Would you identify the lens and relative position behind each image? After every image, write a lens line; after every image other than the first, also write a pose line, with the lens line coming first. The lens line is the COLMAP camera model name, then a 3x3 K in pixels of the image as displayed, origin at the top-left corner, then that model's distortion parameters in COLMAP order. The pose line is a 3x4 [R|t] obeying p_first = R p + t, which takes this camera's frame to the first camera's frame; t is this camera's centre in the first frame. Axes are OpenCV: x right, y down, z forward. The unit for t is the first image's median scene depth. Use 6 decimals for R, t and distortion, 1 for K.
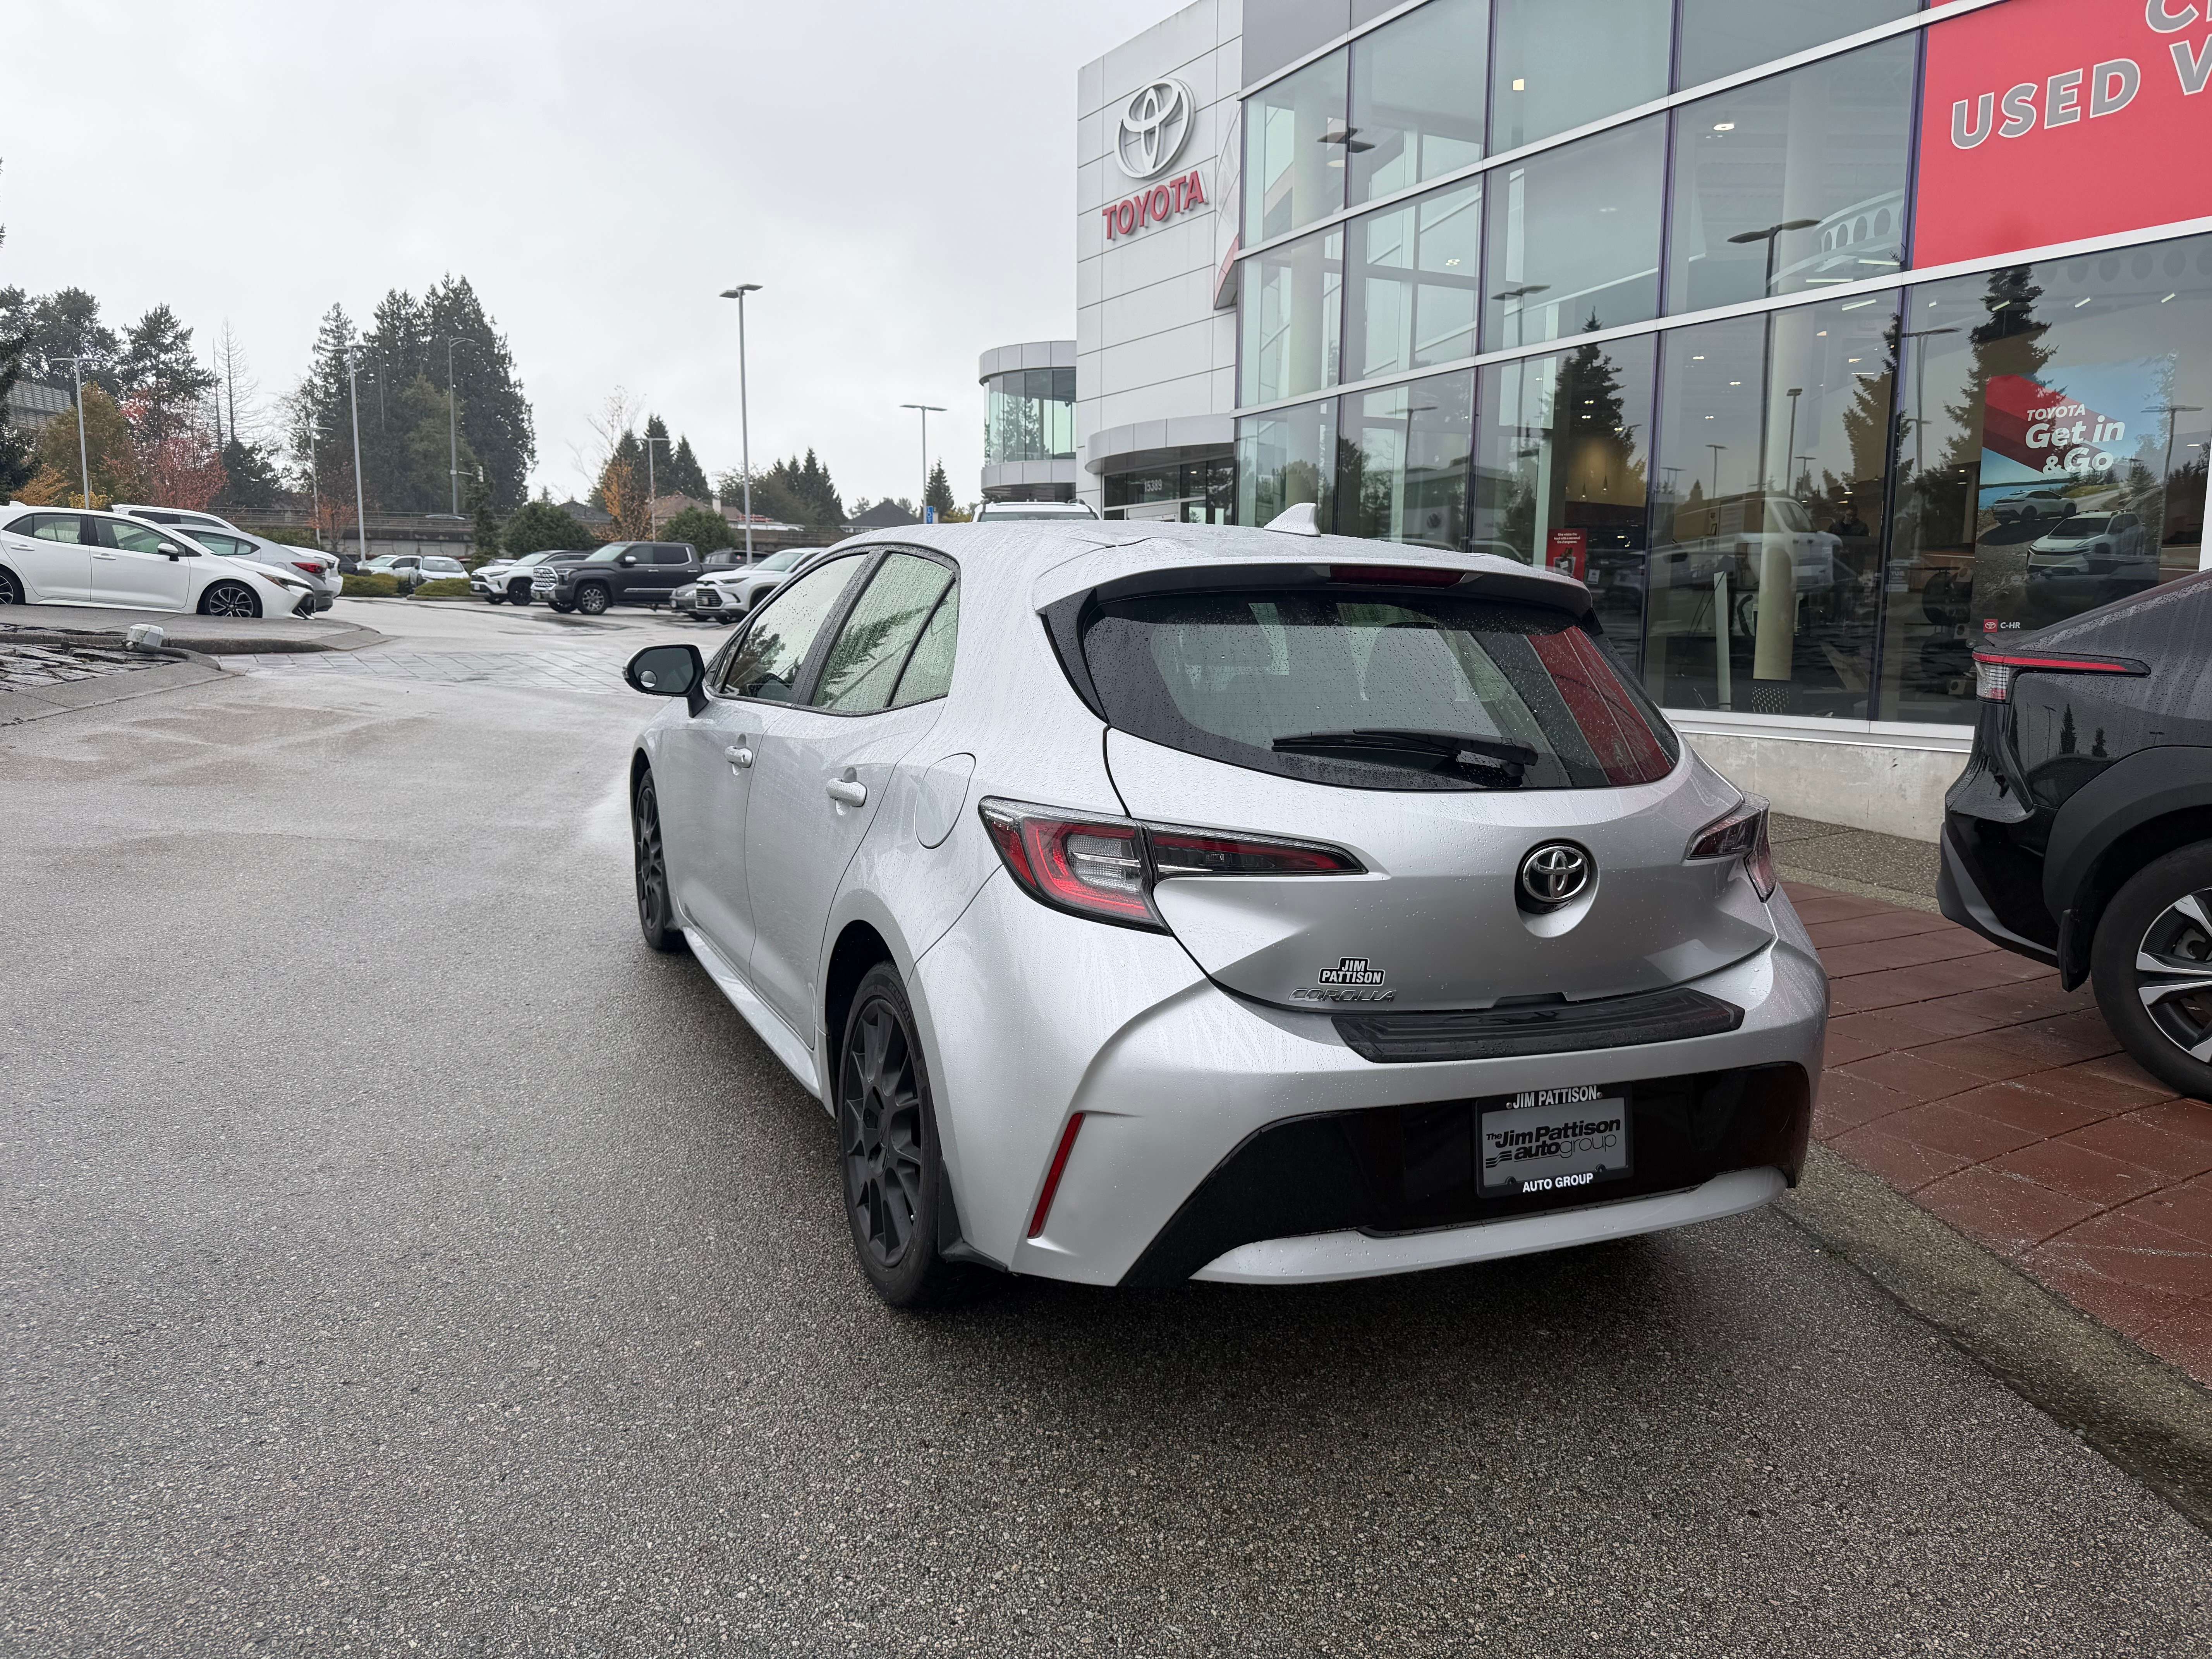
lens RADIAL K [[1561.1, 0, 1065.0], [0, 1561.1, 824.0], [0, 0, 1]] dist [0.071587, -0.088439]
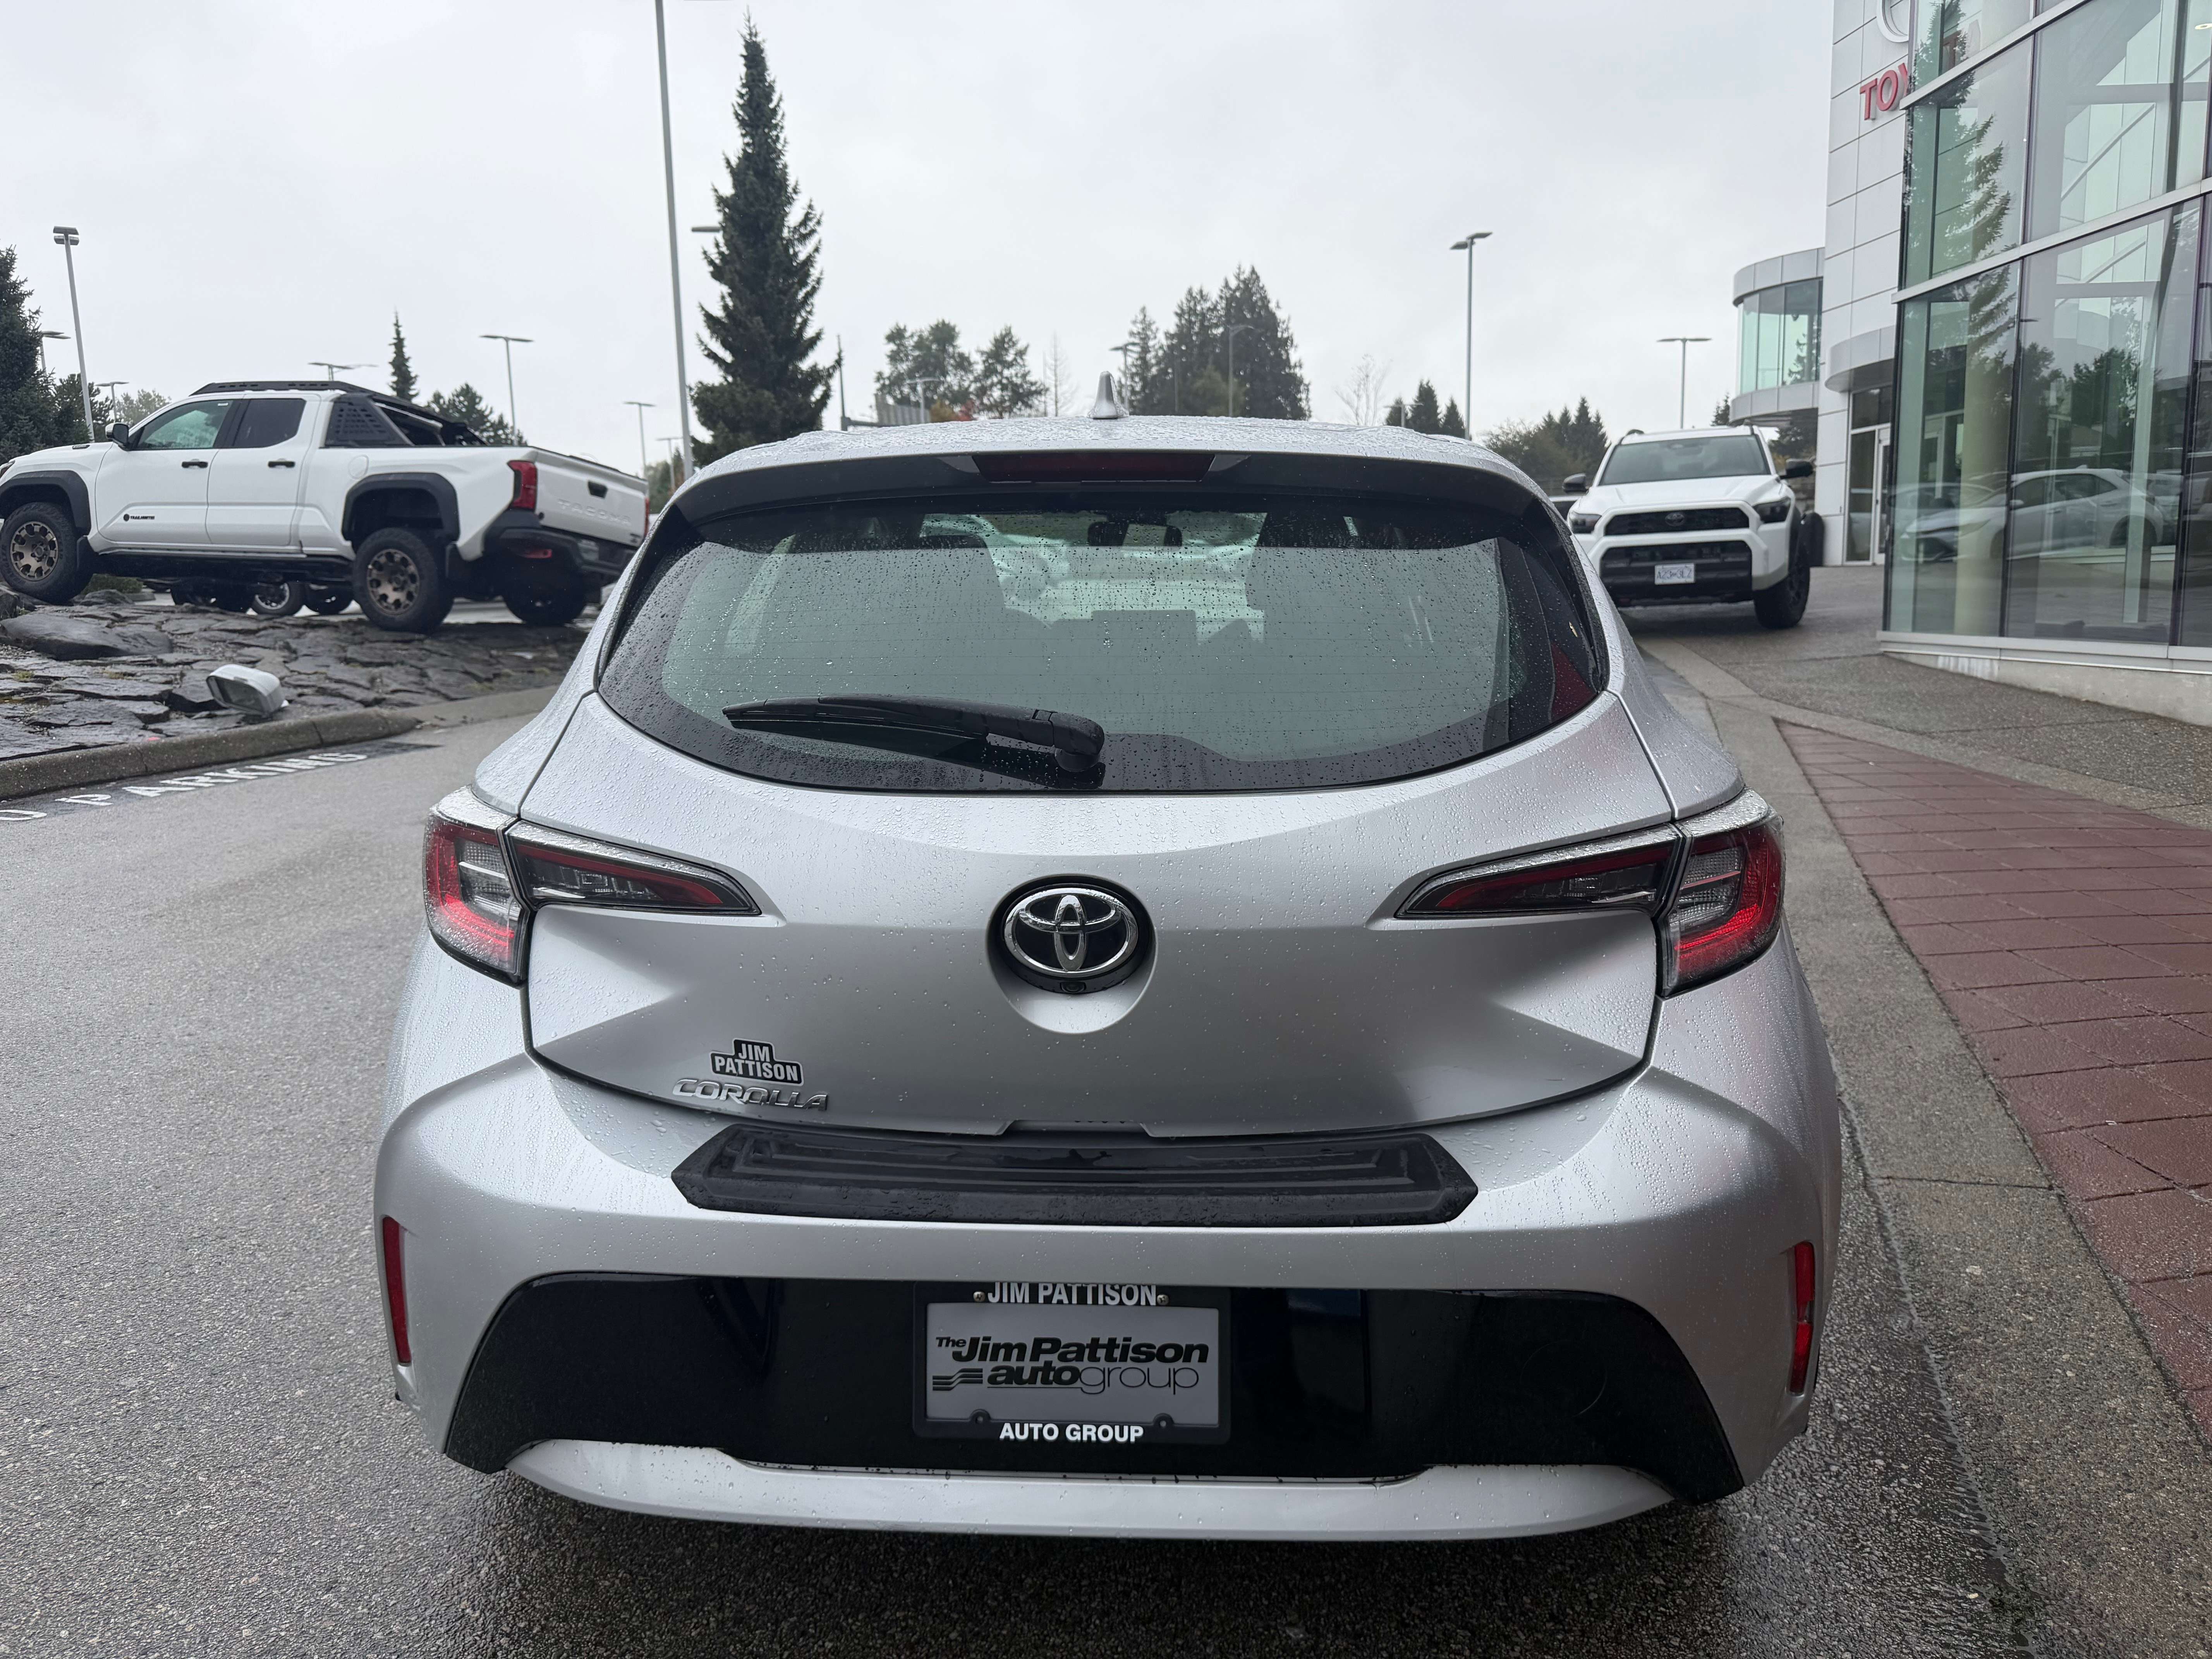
lens RADIAL K [[1561.1, 0, 1065.0], [0, 1561.1, 824.0], [0, 0, 1]] dist [0.071587, -0.088439]
pose [[0.890604, 0.034797, -0.453447, 0.573895], [-0.024764, 0.999300, 0.028046, -0.026978], [0.454105, -0.013749, 0.890842, 0.447211]]
